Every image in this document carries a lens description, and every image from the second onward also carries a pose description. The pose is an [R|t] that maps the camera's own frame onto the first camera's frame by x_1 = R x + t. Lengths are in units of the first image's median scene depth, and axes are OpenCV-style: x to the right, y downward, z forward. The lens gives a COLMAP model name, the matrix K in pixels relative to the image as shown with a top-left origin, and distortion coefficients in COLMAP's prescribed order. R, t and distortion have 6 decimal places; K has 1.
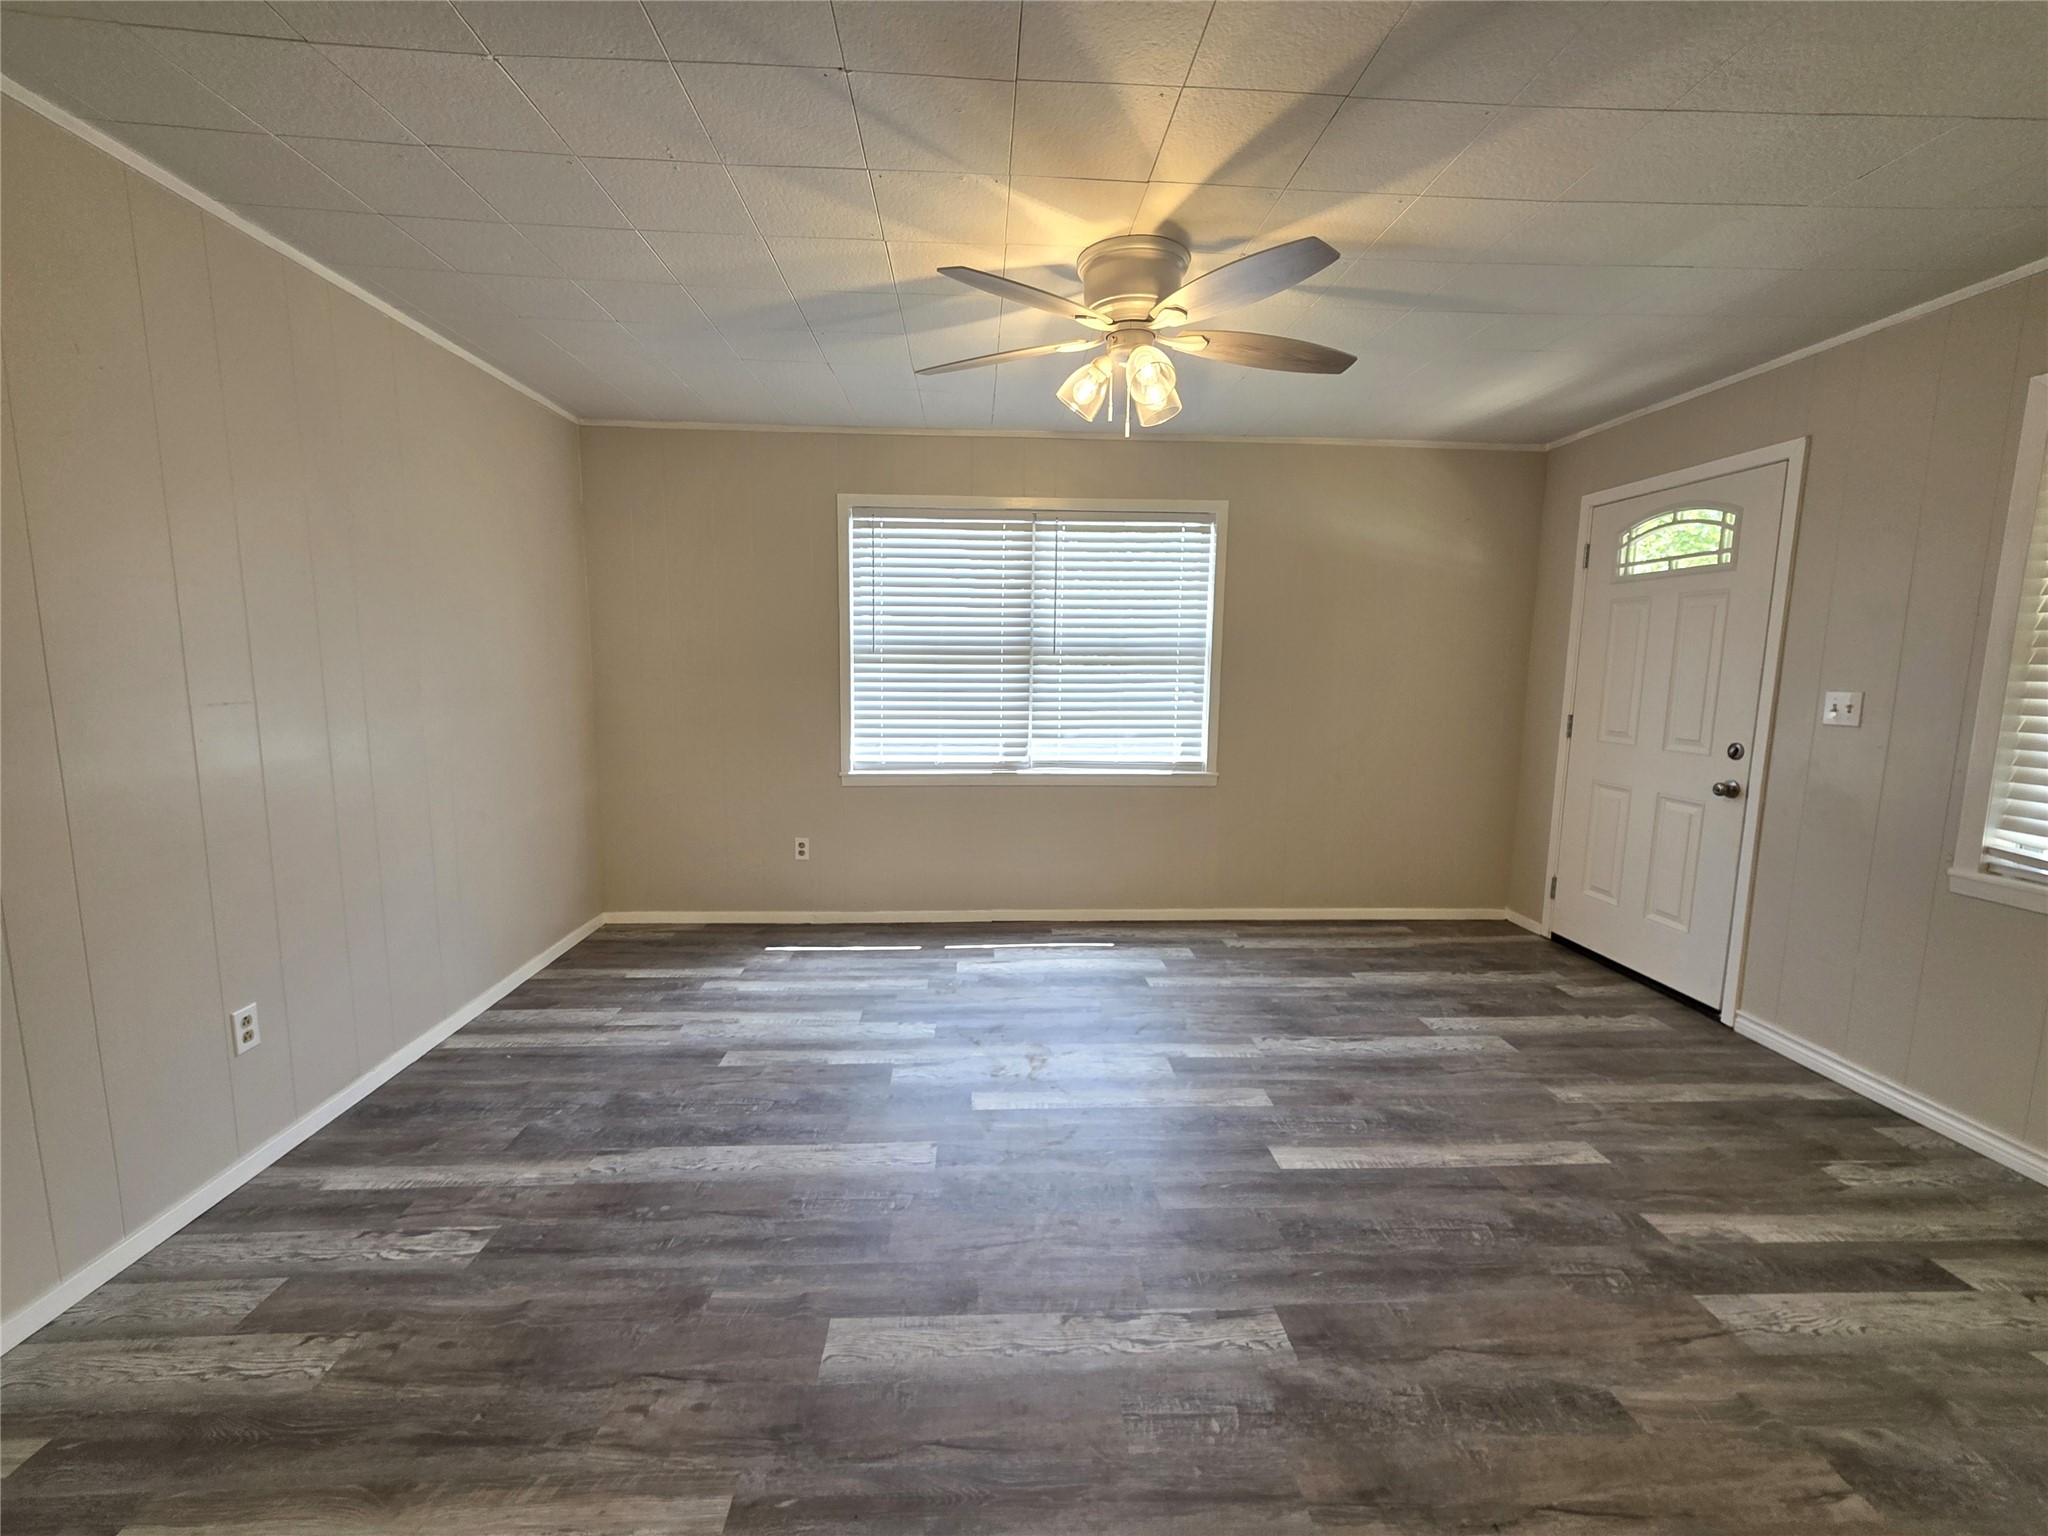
lens RADIAL K [[822.4, 0, 1015.2], [0, 822.4, 753.7], [0, 0, 1]] dist [-0.004385, 0.002500]
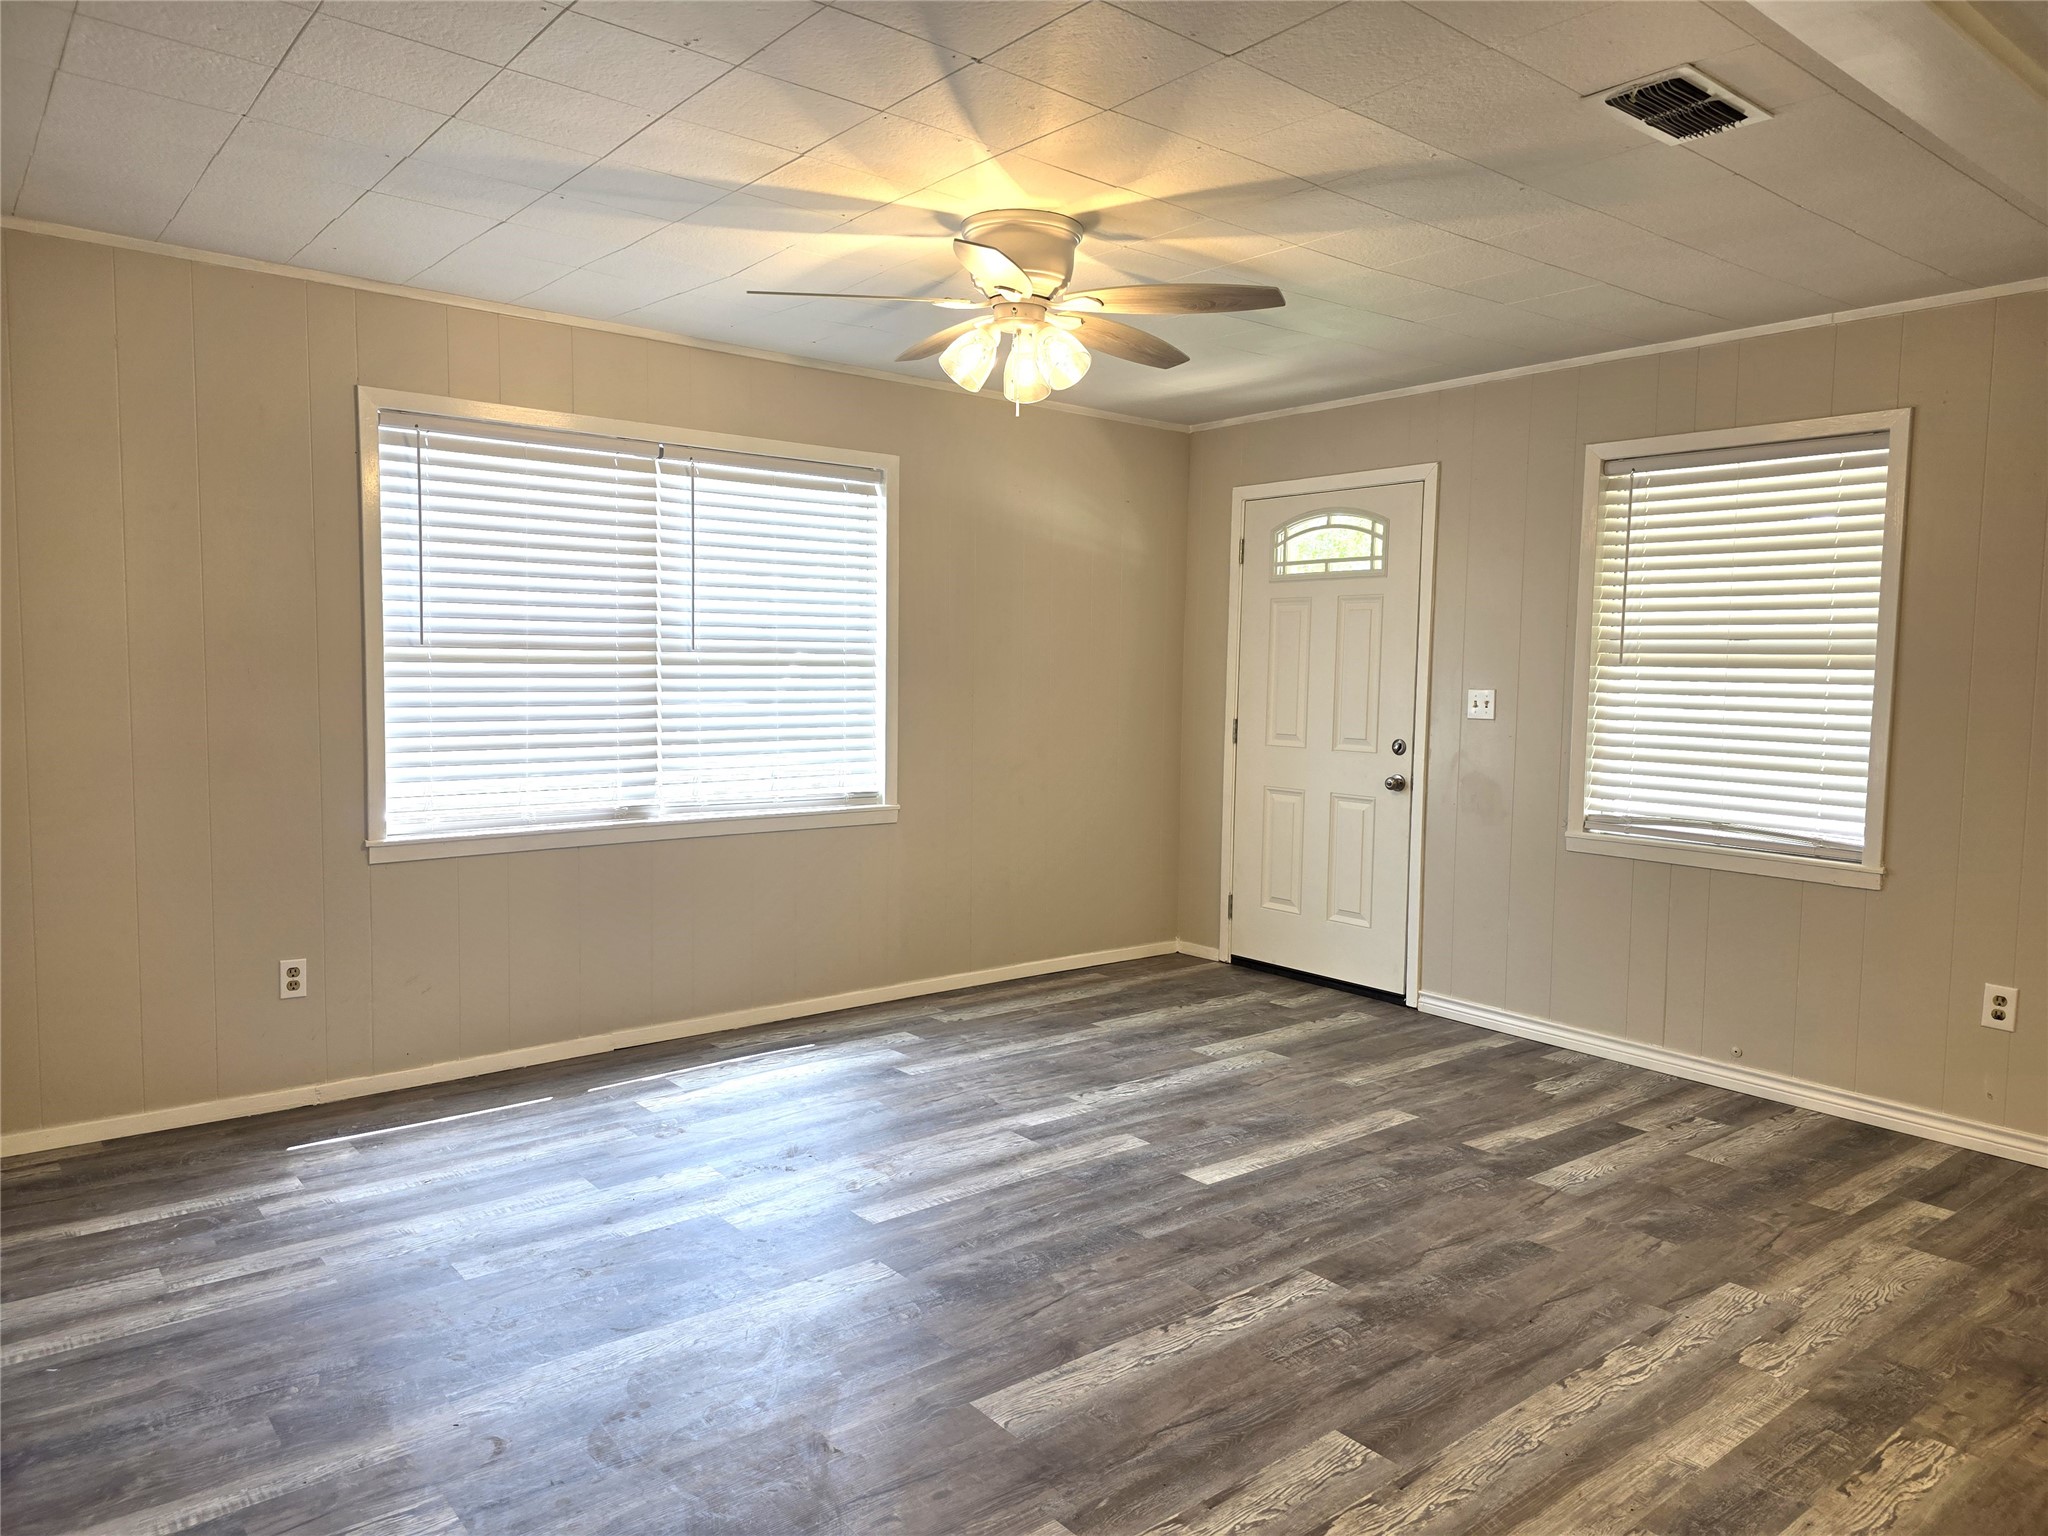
lens RADIAL K [[1375.8, 0, 1024.4], [0, 1375.8, 758.7], [0, 0, 1]] dist [0.044167, -0.027472]
pose [[0.806594, -0.040735, 0.589701, -0.549587], [0.062385, 0.997917, -0.016396, 0.010574], [-0.587805, 0.050014, 0.807455, -0.150672]]
